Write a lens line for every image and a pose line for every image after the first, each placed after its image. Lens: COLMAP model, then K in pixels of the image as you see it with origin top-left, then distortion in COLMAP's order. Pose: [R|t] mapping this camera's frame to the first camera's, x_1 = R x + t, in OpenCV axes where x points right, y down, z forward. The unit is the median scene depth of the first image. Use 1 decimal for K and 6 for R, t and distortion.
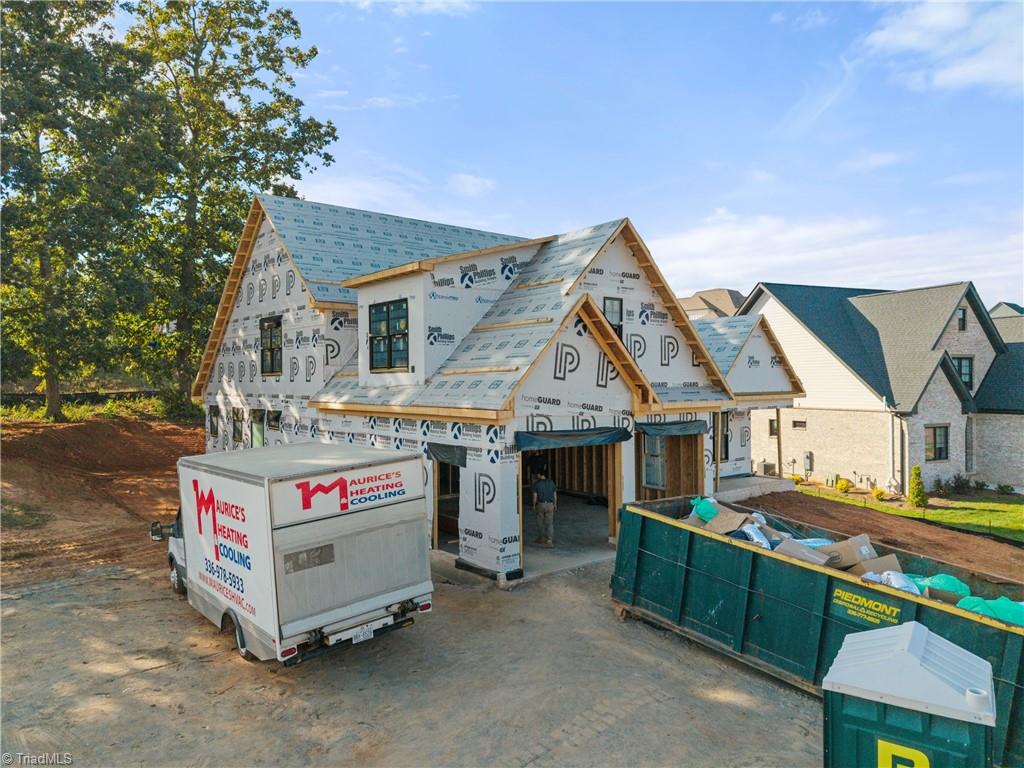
lens RADIAL K [[710.4, 0, 516.1], [0, 710.4, 383.4], [0, 0, 1]] dist [0.002344, -0.012824]
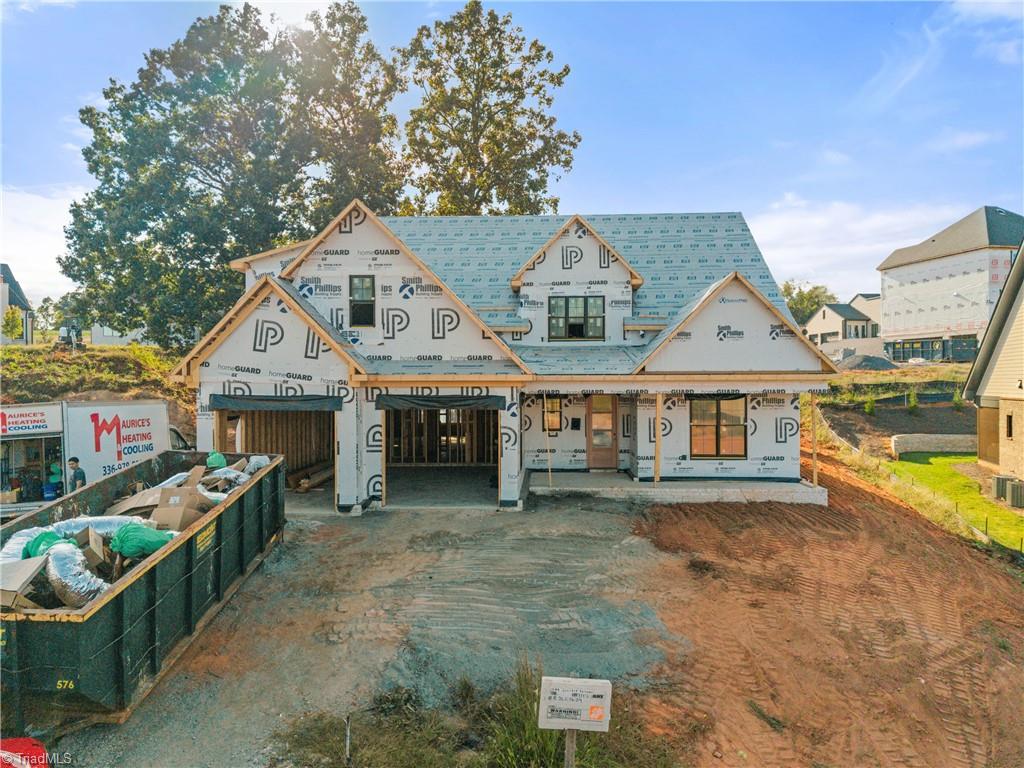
lens RADIAL K [[710.4, 0, 510.4], [0, 710.4, 384.7], [0, 0, 1]] dist [0.002344, -0.012824]
pose [[0.745083, 0.002284, -0.666968, 1.086759], [-0.003042, 0.999995, 0.000026, 0.044947], [0.666964, 0.002010, 0.745087, 0.385454]]
